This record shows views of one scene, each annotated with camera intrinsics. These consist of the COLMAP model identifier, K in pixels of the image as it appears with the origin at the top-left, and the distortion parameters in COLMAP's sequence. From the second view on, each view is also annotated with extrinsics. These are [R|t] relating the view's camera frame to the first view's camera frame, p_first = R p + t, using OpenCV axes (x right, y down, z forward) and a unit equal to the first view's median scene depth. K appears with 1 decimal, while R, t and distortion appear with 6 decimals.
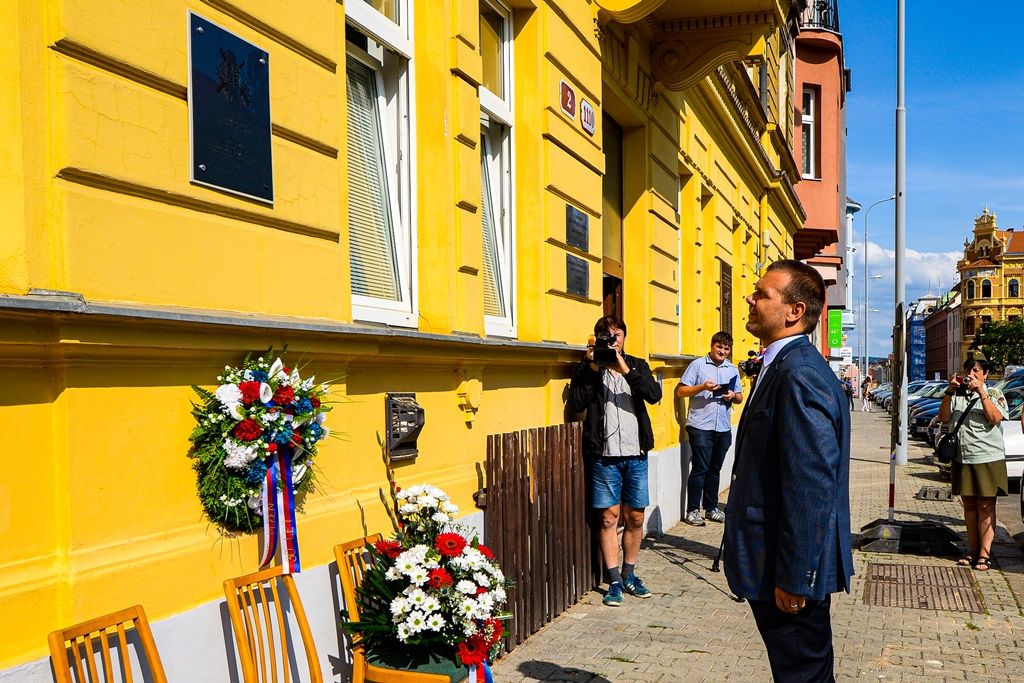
lens RADIAL K [[988.3, 0, 613.4], [0, 988.3, 401.7], [0, 0, 1]] dist [0.005168, -0.021388]
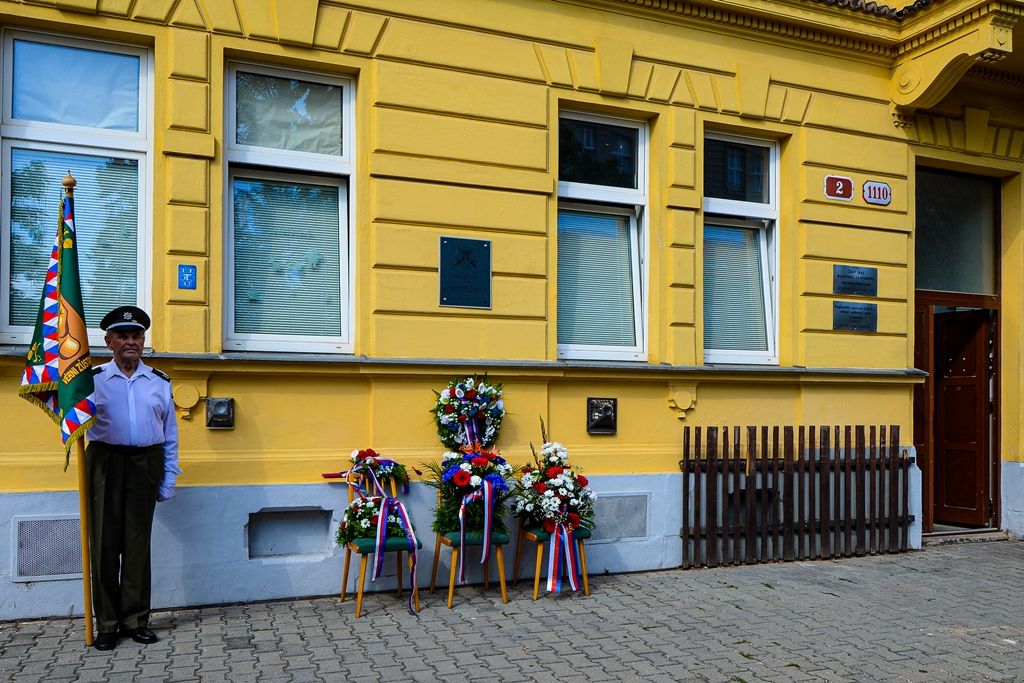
lens RADIAL K [[825.4, 0, 509.2], [0, 825.4, 393.6], [0, 0, 1]] dist [0.042282, -0.067618]
pose [[0.594002, 0.000219, -0.804463, 0.661184], [-0.030518, 0.999286, -0.022262, 0.016566], [0.803884, 0.037774, 0.593585, -0.029492]]
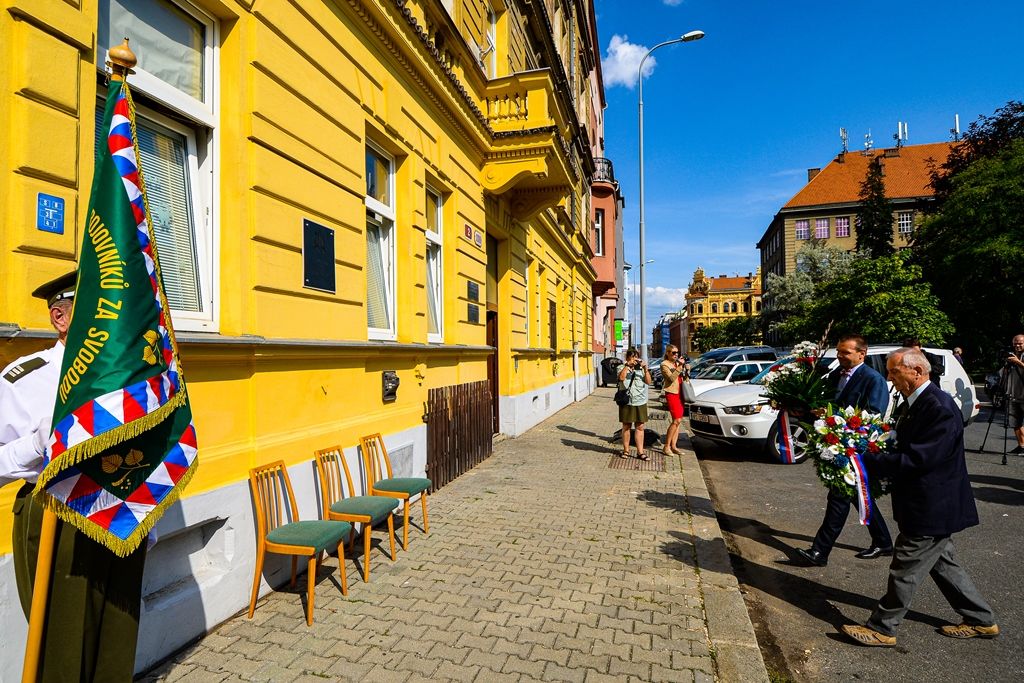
lens RADIAL K [[531.6, 0, 512.0], [0, 531.6, 341.5], [0, 0, 1]] dist [0.001967, -0.000441]
pose [[0.999903, -0.004084, 0.013311, 0.036115], [0.004759, 0.998684, -0.051065, -0.008980], [-0.013085, 0.051124, 0.998607, -0.158350]]
